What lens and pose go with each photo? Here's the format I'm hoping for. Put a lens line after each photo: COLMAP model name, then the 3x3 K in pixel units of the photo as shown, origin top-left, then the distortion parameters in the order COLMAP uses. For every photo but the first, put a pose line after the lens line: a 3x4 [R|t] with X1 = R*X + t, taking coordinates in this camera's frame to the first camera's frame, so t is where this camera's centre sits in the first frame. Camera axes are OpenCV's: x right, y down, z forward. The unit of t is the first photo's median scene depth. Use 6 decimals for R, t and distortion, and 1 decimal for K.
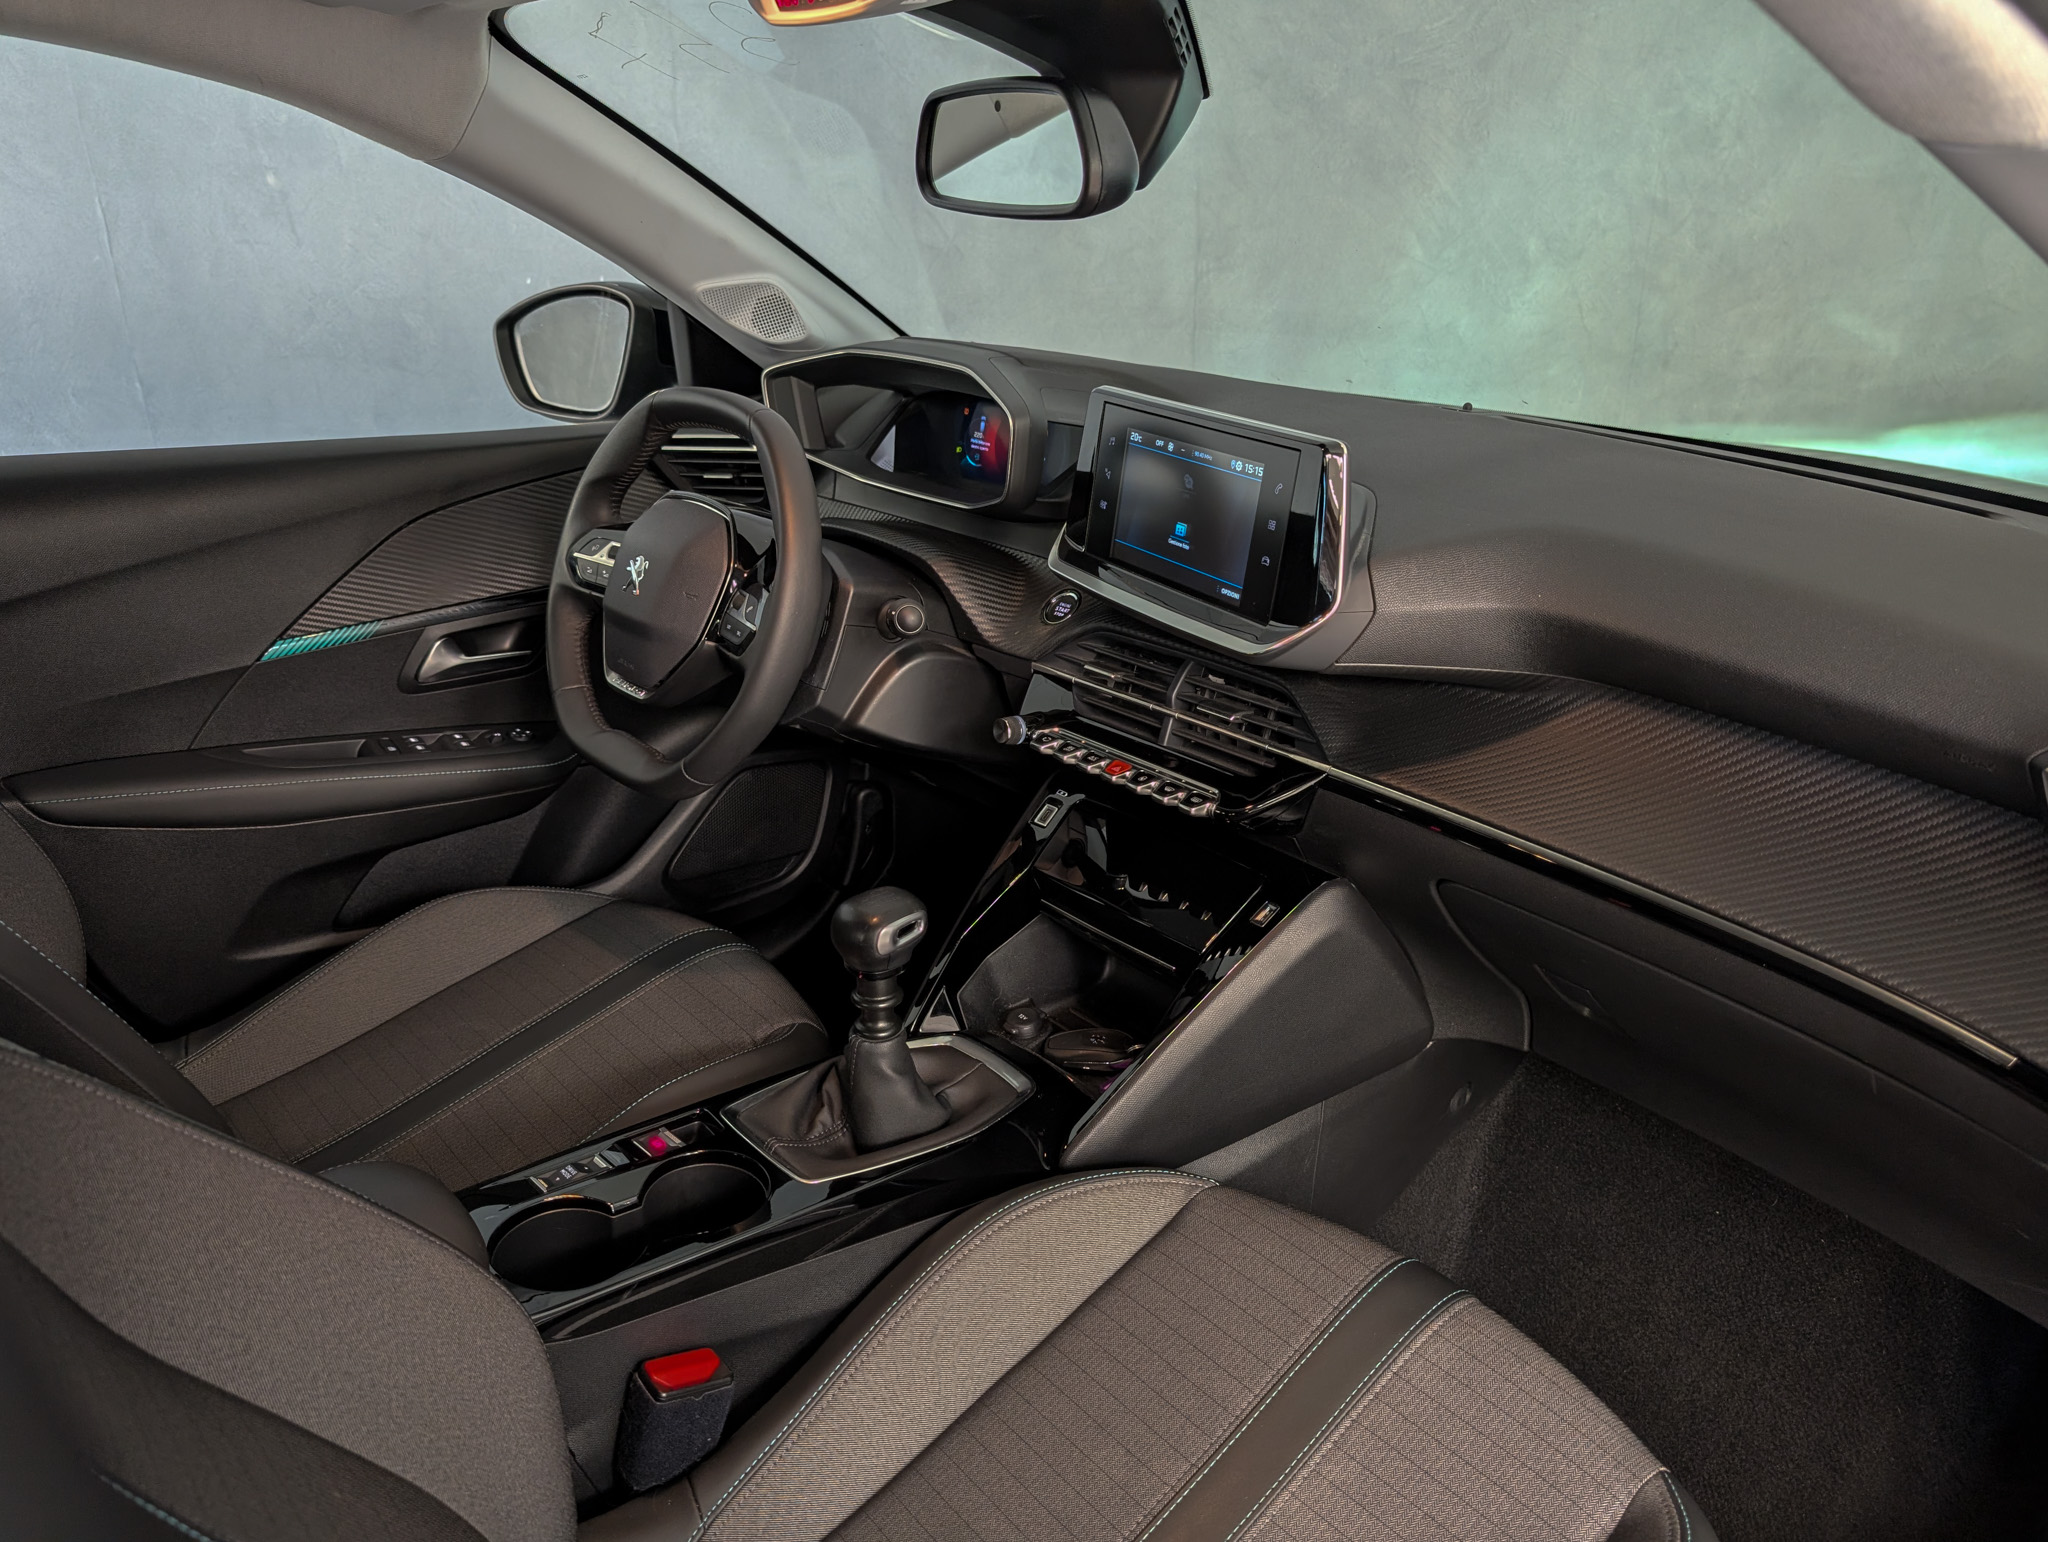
lens RADIAL K [[1460.6, 0, 1083.0], [0, 1460.6, 774.9], [0, 0, 1]] dist [0.002557, 0.001482]
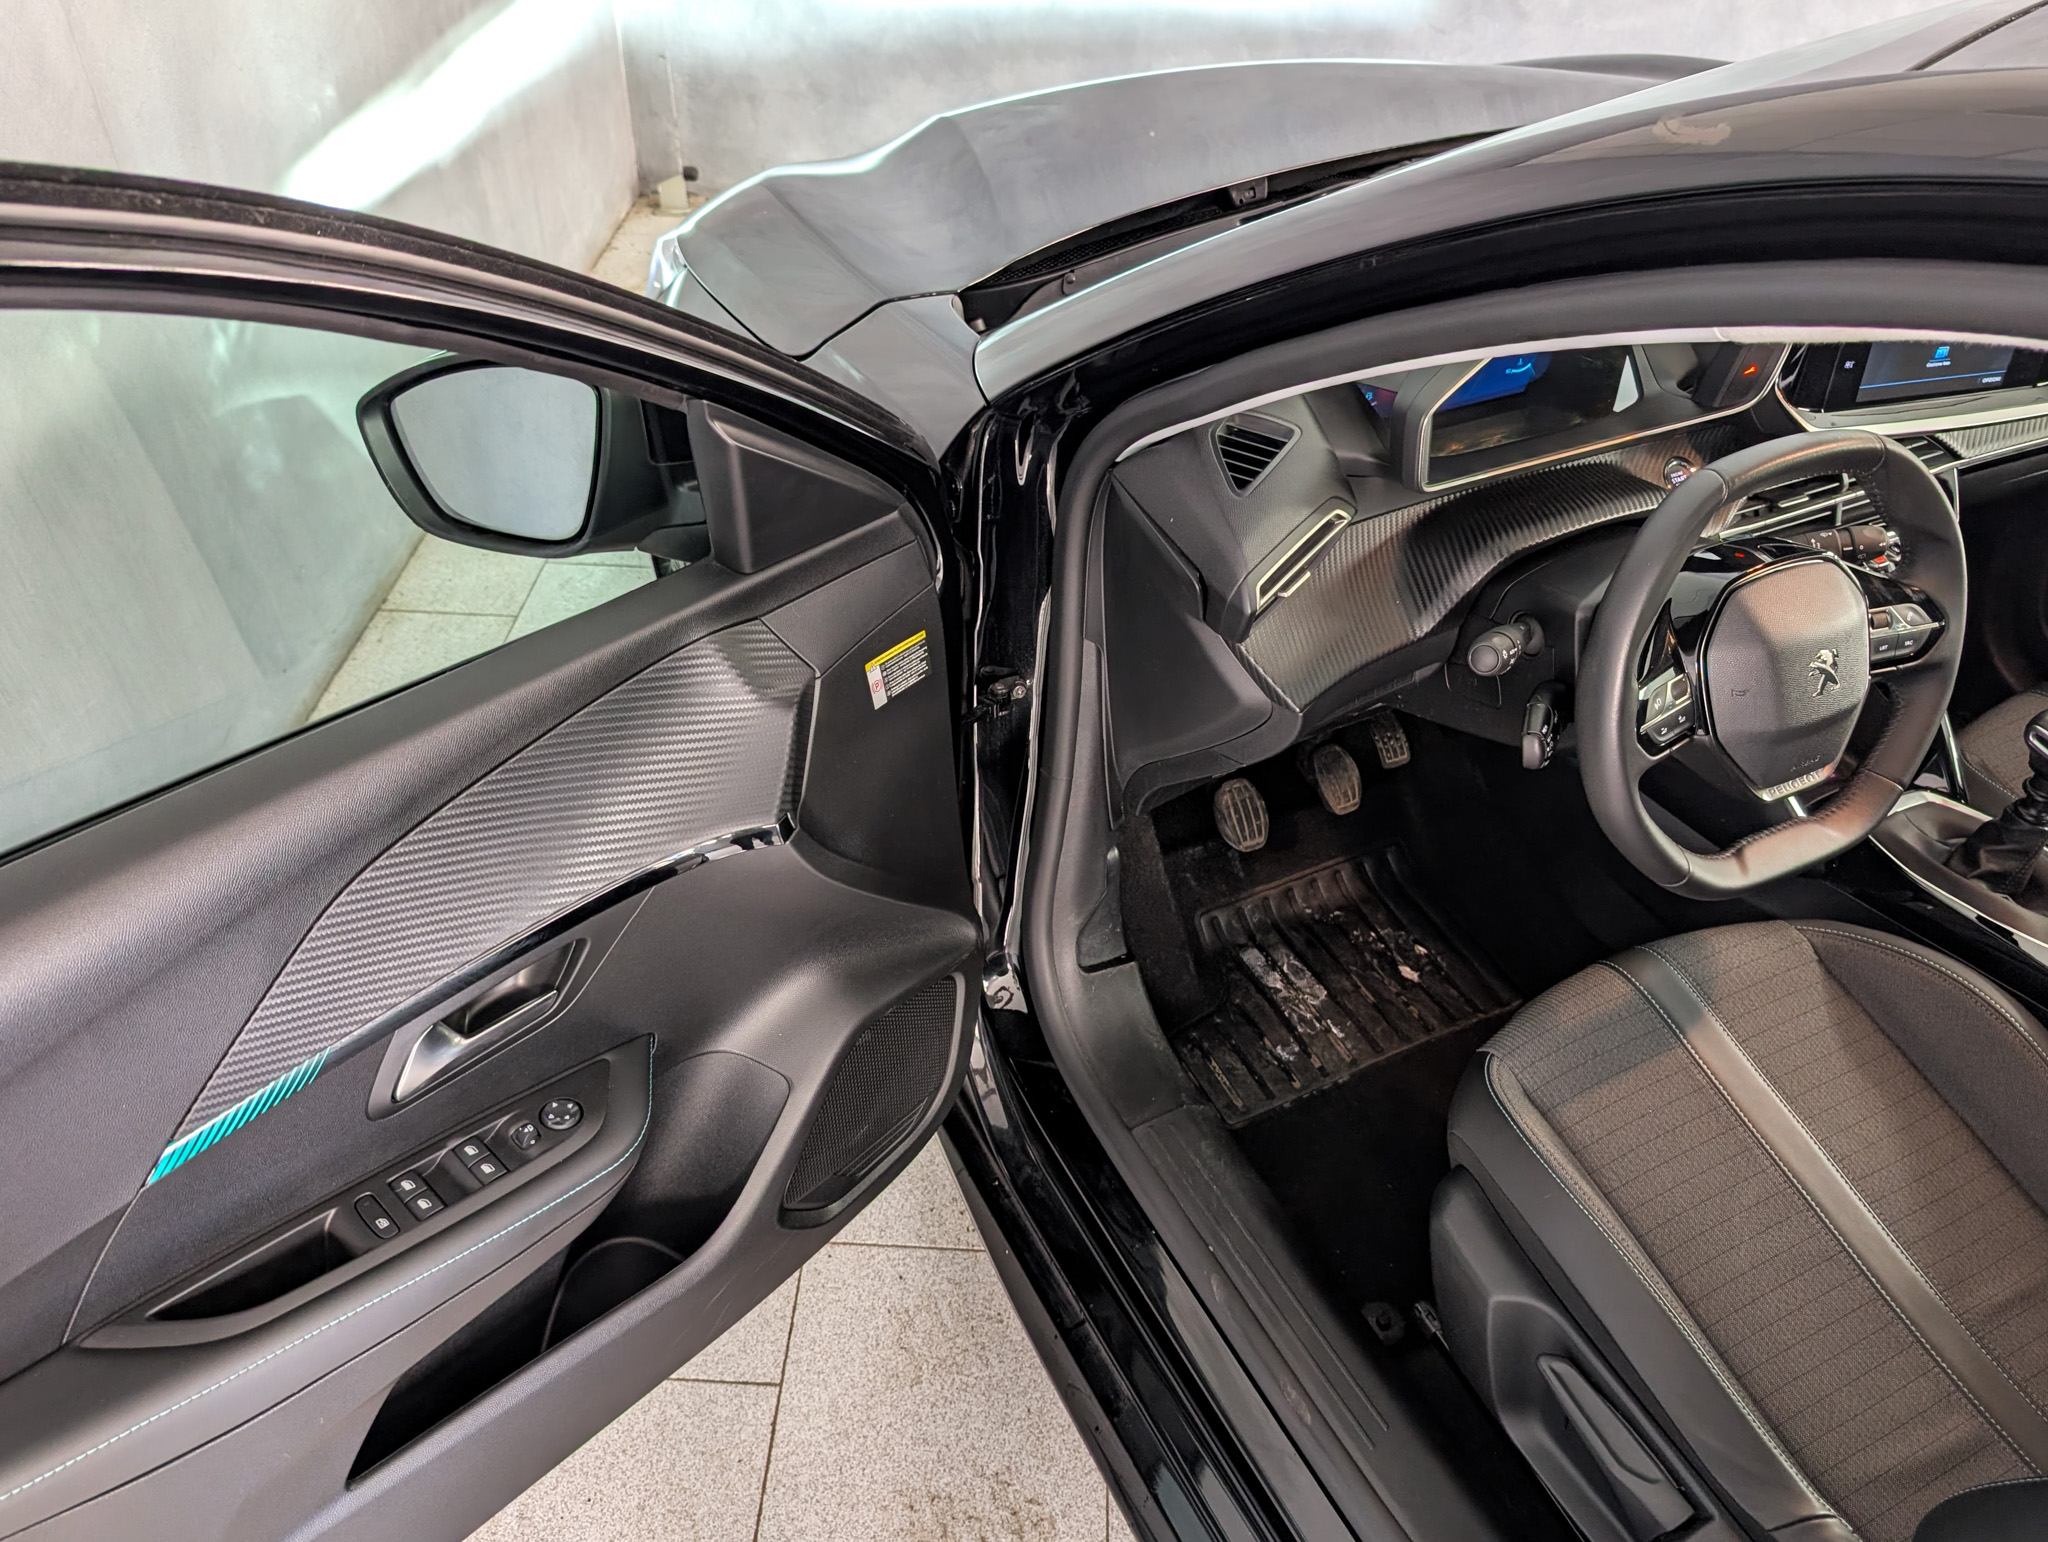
lens RADIAL K [[1460.6, 0, 1083.0], [0, 1460.6, 774.9], [0, 0, 1]] dist [0.002557, 0.001482]
pose [[0.263502, -0.623830, 0.735801, -1.007400], [0.341219, 0.773721, 0.533784, -0.642456], [-0.902295, 0.110416, 0.416740, 0.955702]]
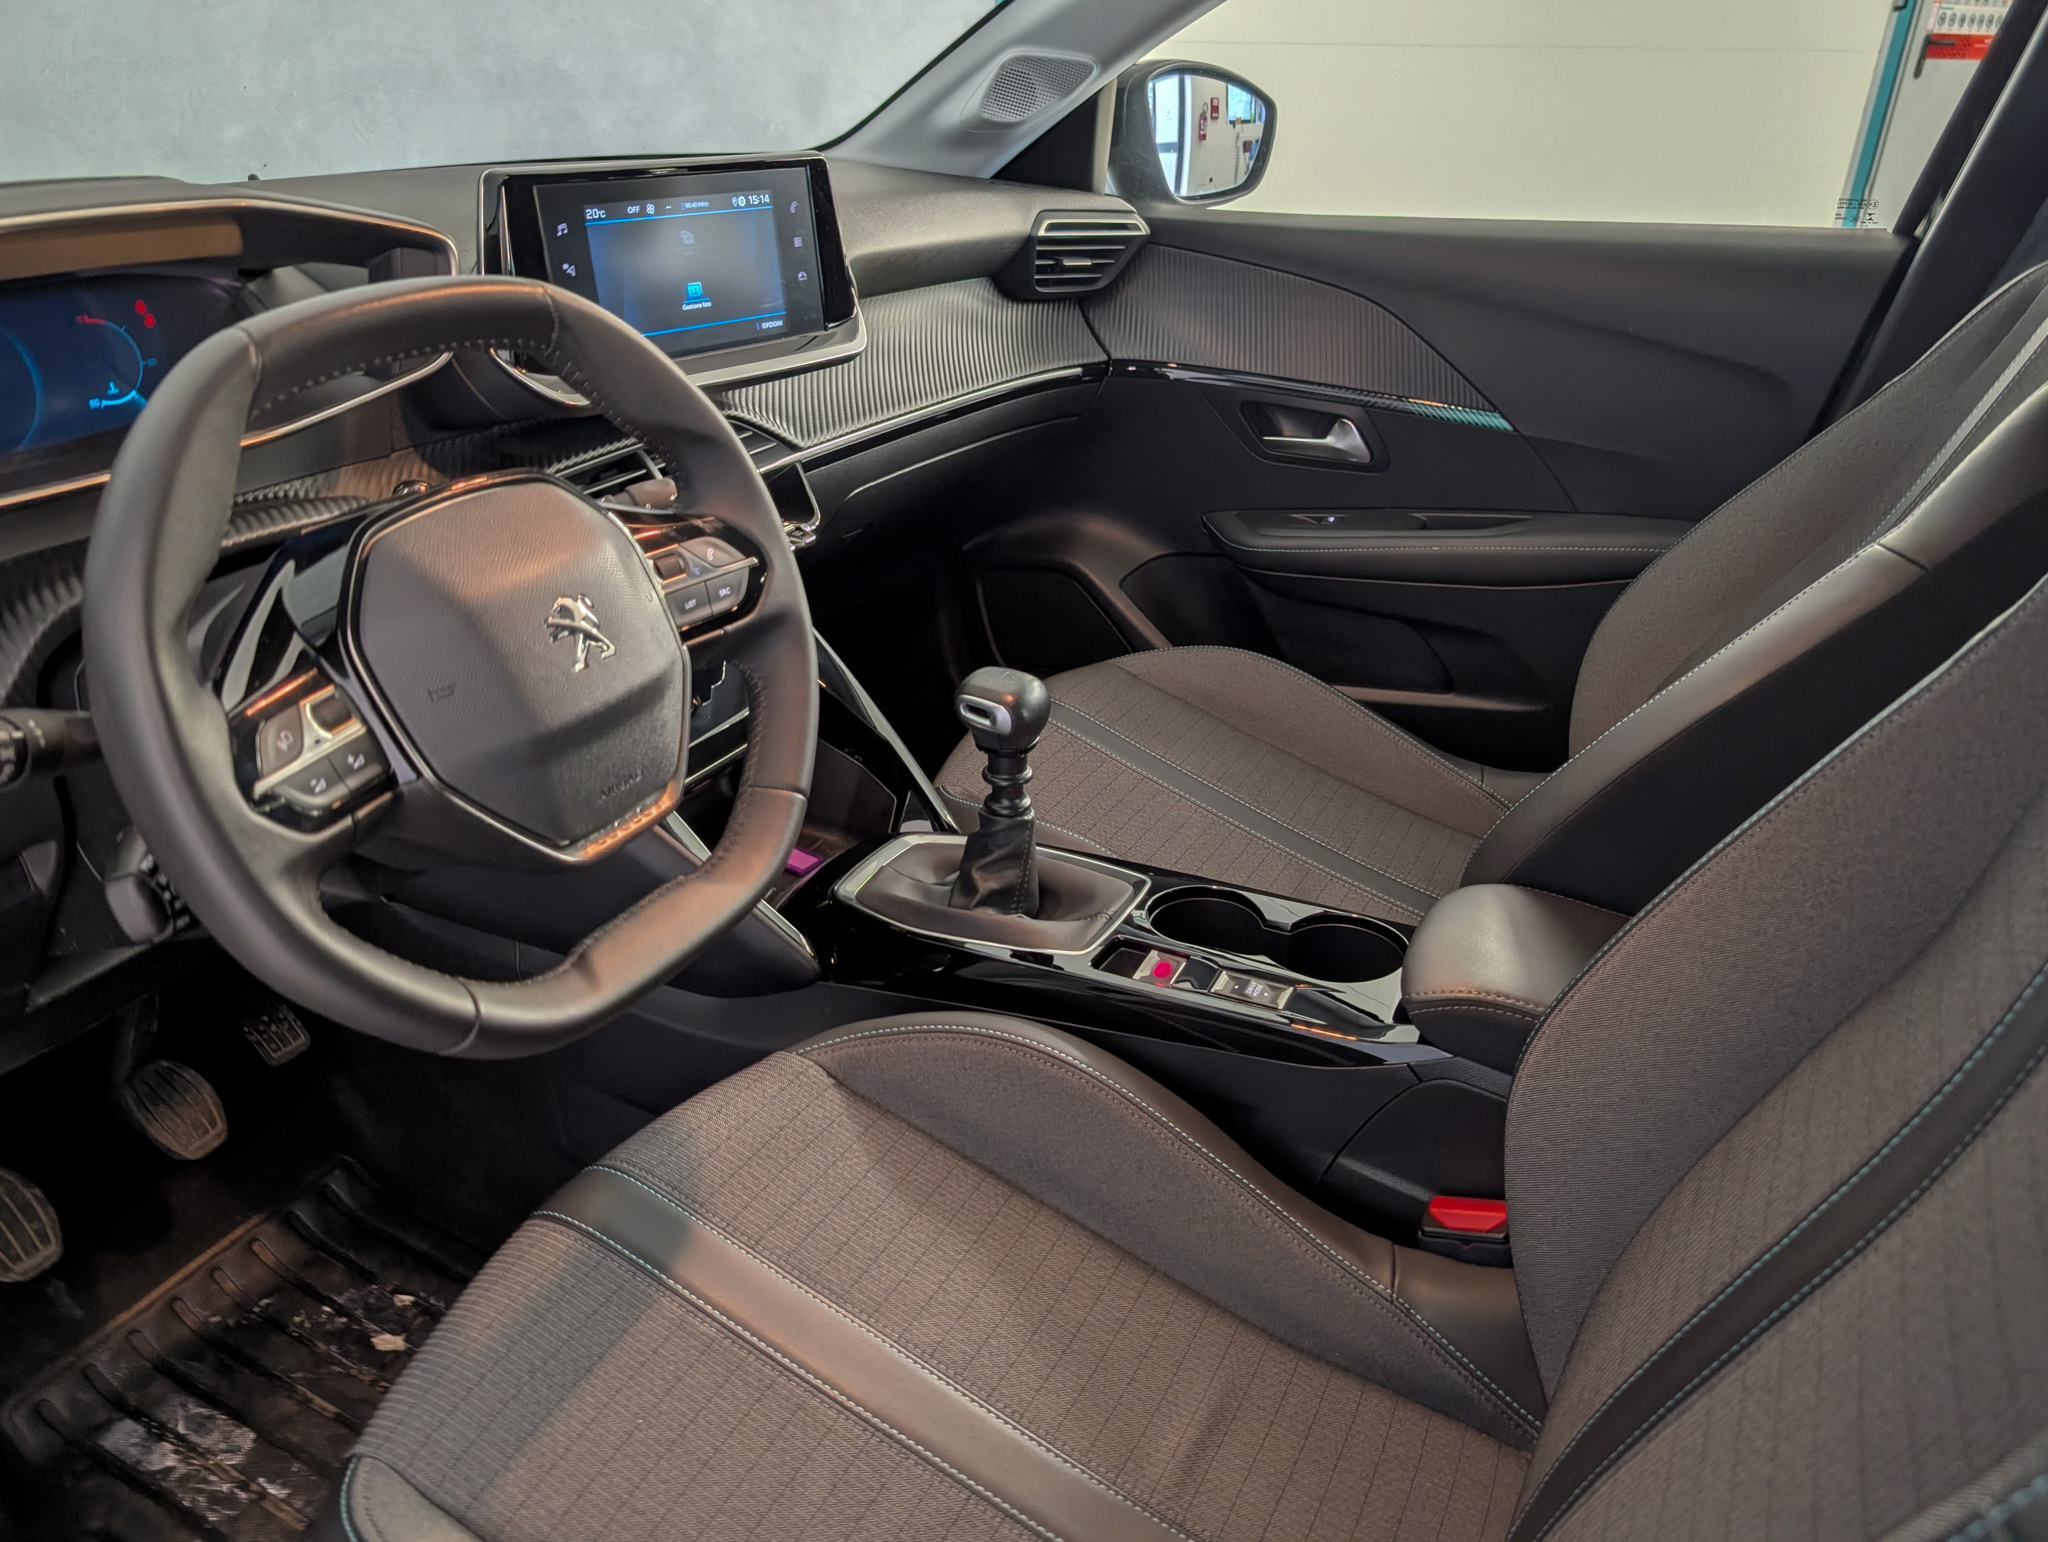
lens RADIAL K [[1478.8, 0, 1024.0], [0, 1478.8, 771.0], [0, 0, 1]] dist [-0.032803, 0.038434]
pose [[-0.339120, -0.451329, 0.825409, -0.767573], [0.327870, 0.765685, 0.553378, -0.316763], [-0.881759, 0.458289, -0.111682, 0.861448]]
